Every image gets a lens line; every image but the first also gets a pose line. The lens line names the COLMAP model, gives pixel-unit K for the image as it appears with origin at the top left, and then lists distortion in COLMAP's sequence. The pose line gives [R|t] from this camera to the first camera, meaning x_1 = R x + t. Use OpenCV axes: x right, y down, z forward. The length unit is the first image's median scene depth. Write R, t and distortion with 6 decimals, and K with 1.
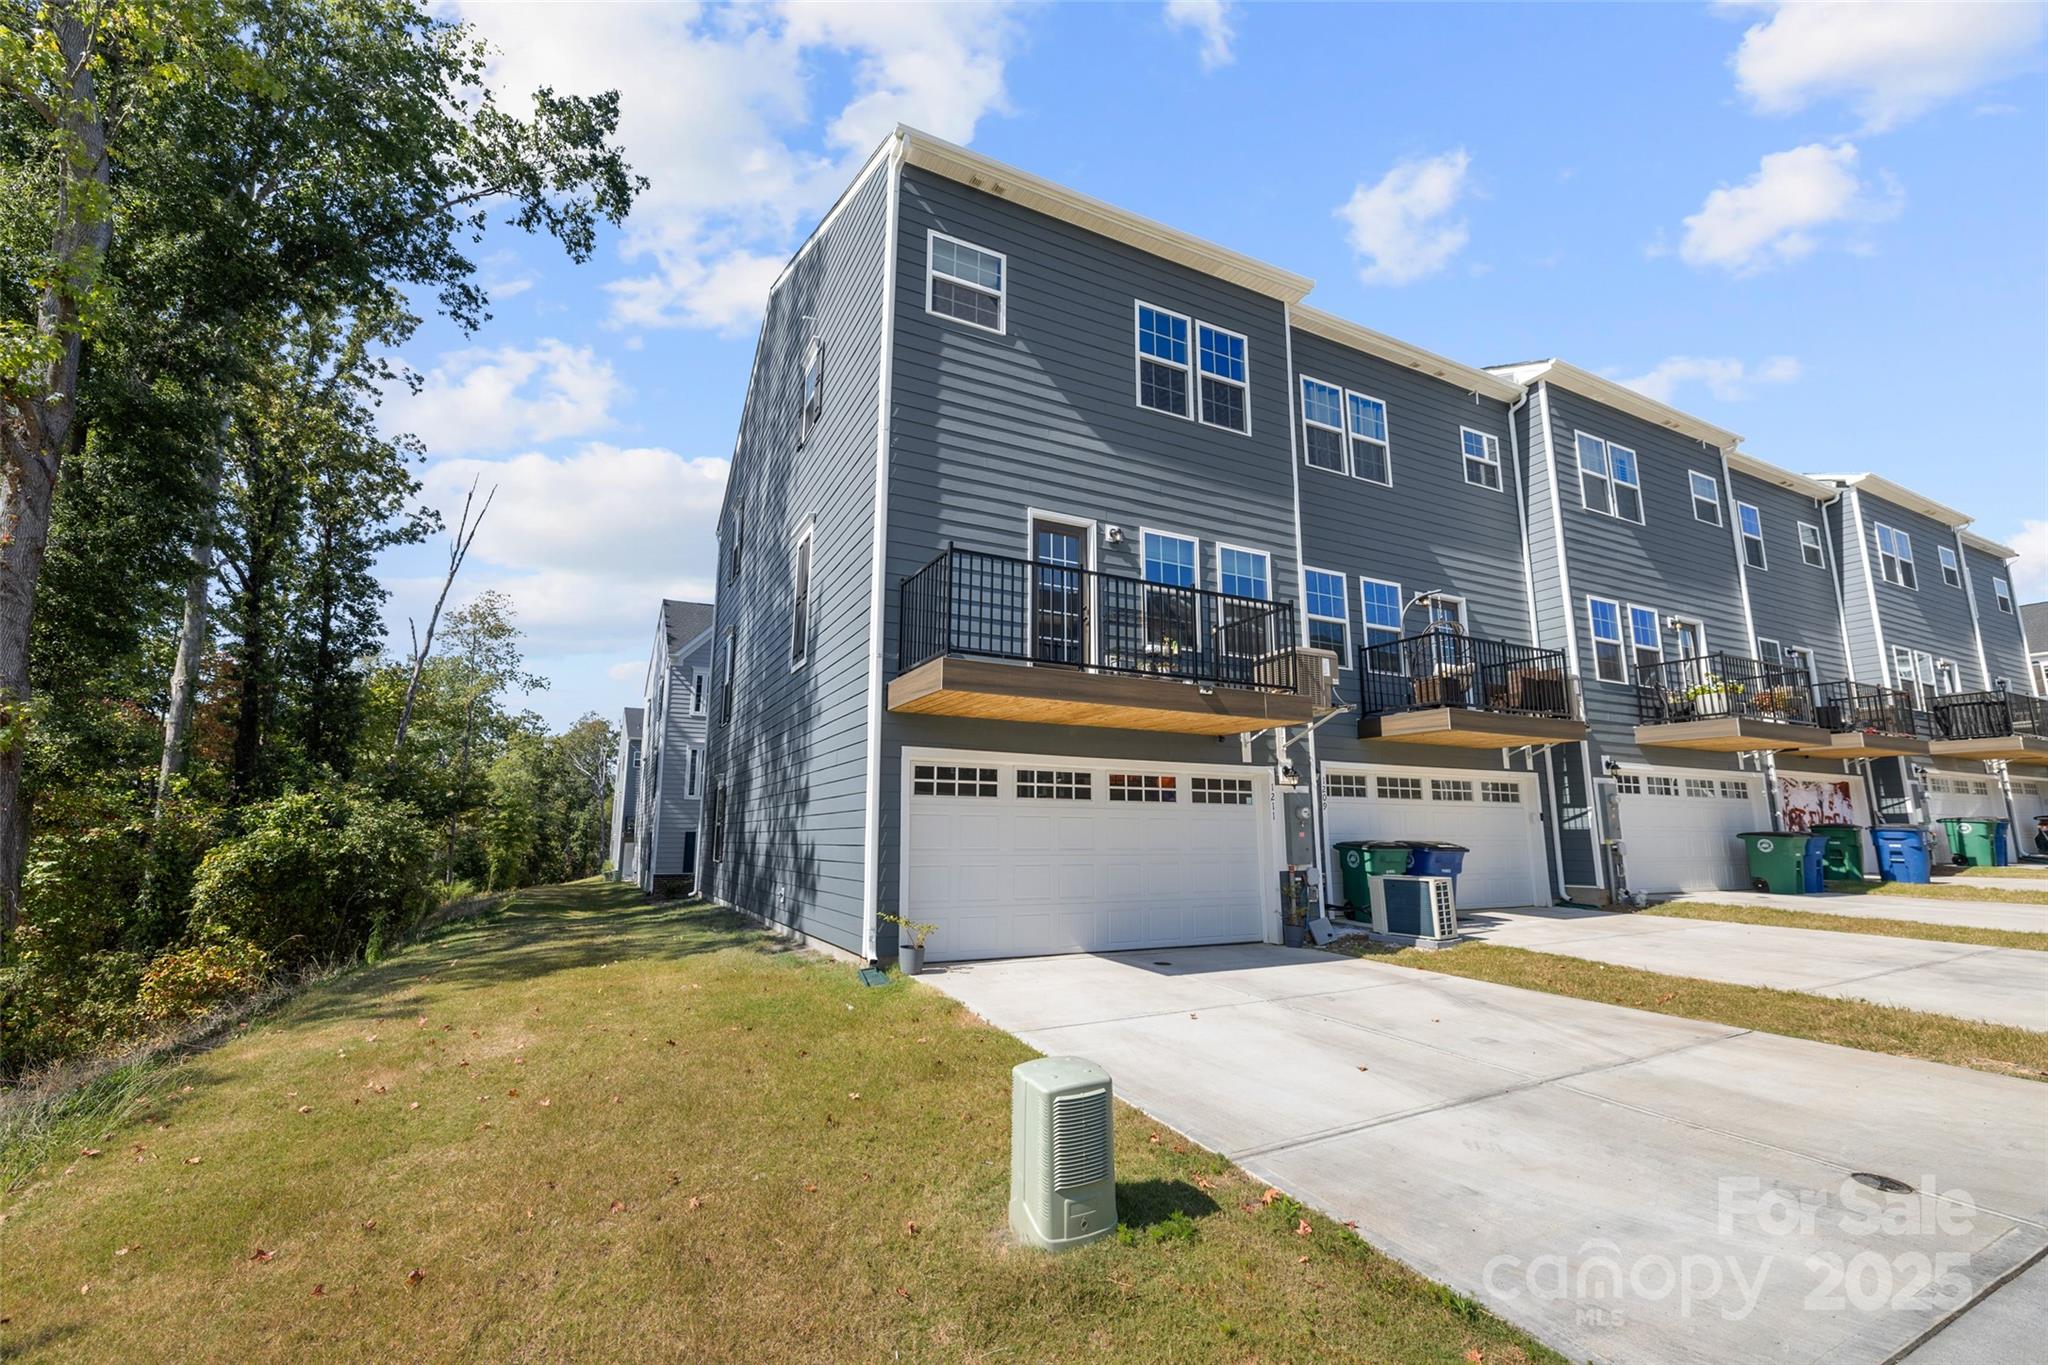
lens RADIAL K [[859.6, 0, 1018.5], [0, 859.6, 677.6], [0, 0, 1]] dist [0.007988, -0.000834]
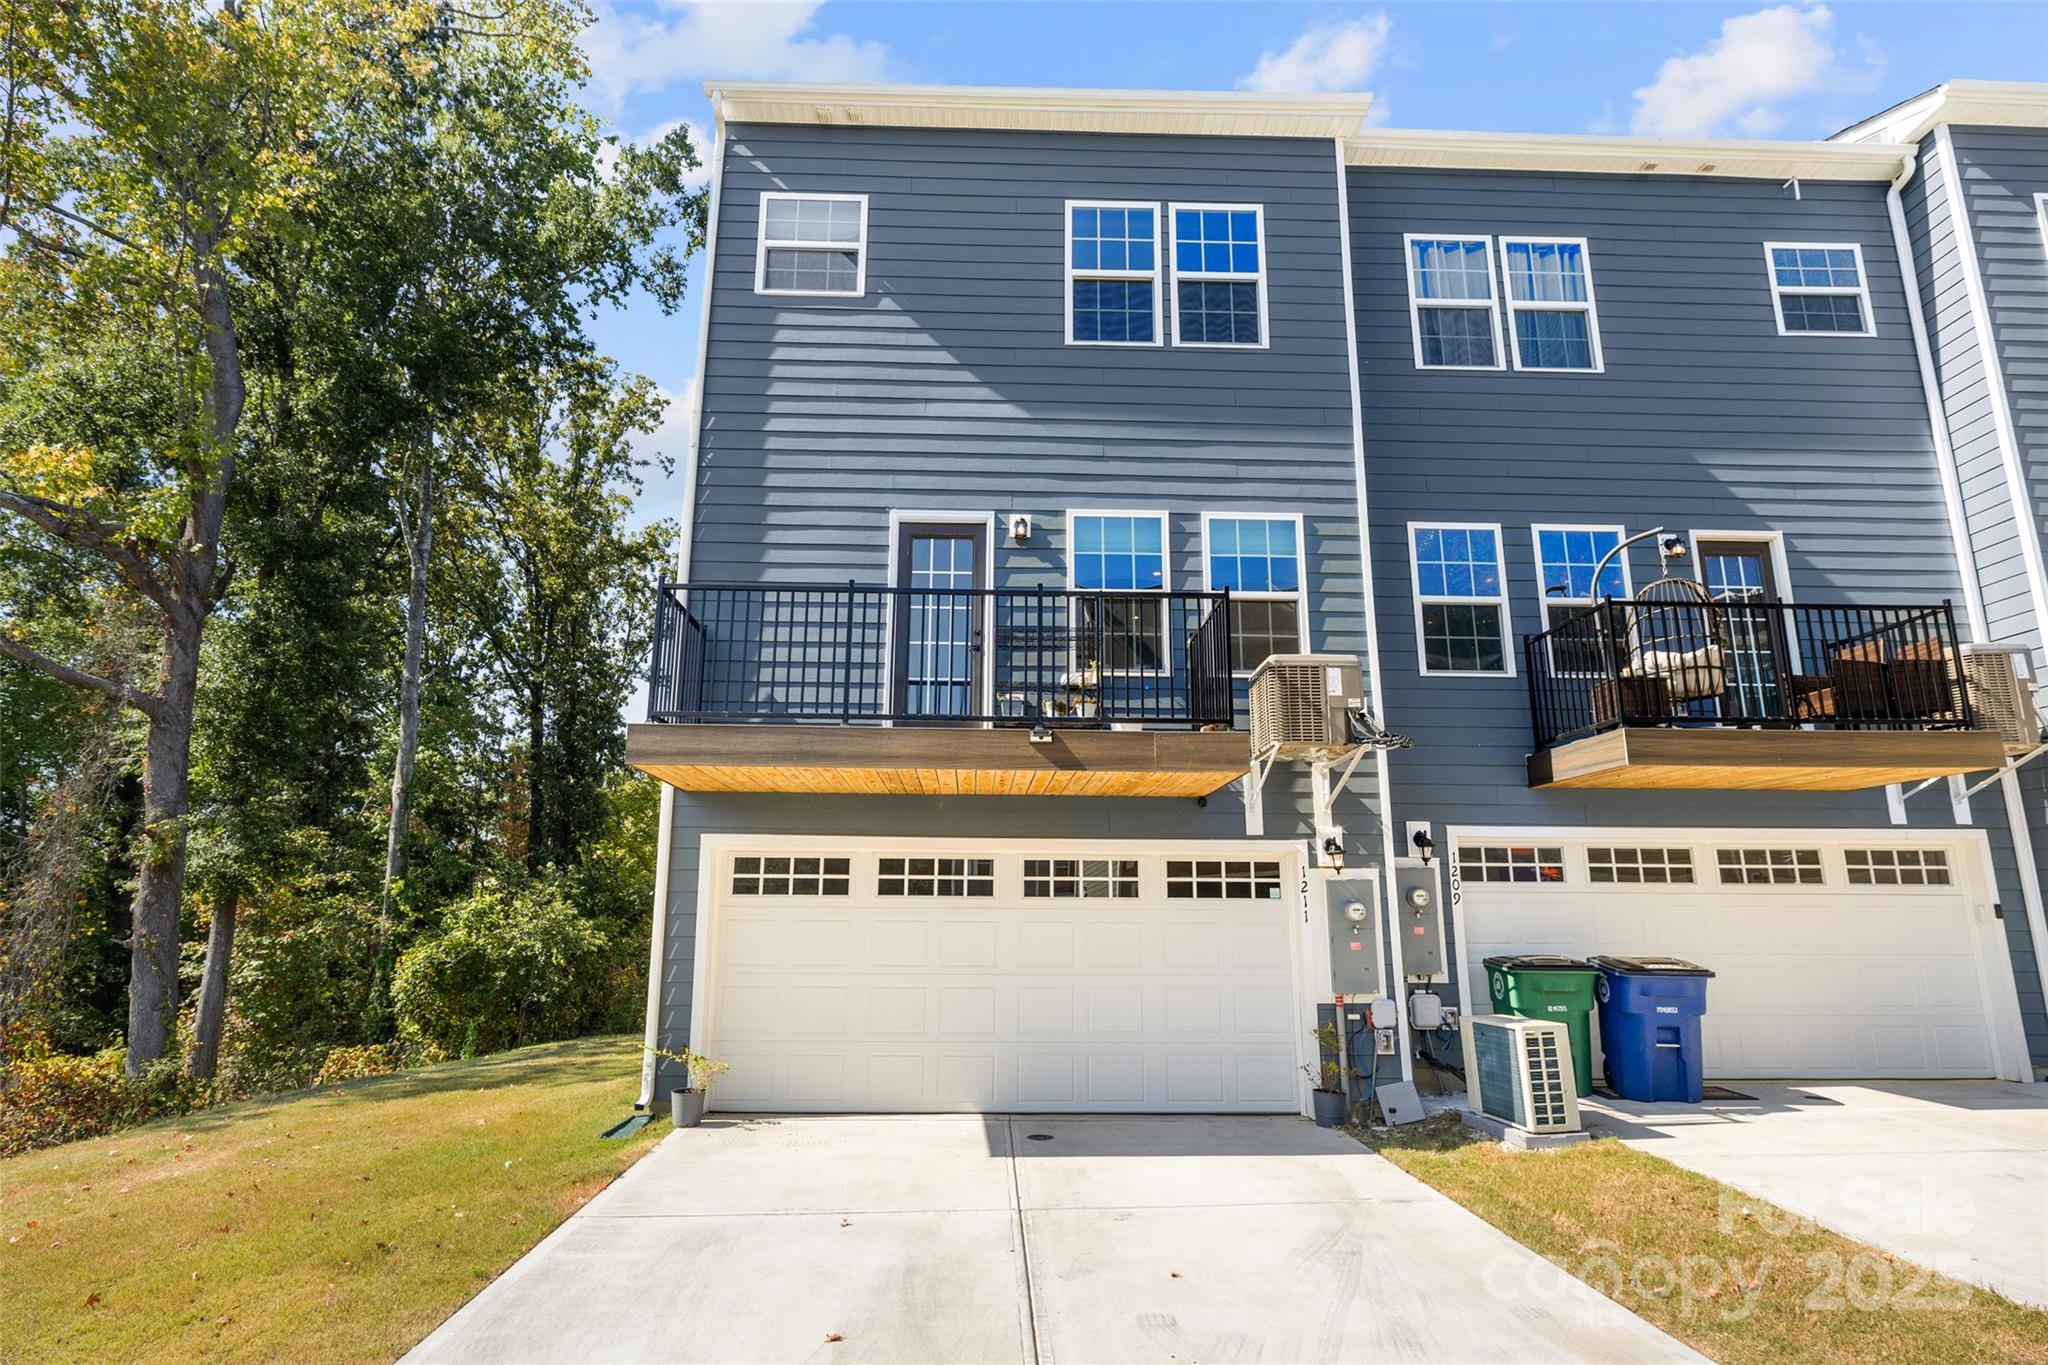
lens RADIAL K [[1092.6, 0, 1030.0], [0, 1092.6, 683.2], [0, 0, 1]] dist [0.000764, 0.002236]
pose [[0.905934, -0.092751, -0.413135, 0.440183], [0.075072, 0.995439, -0.058863, 0.017894], [0.416711, 0.022311, 0.908765, 0.153736]]
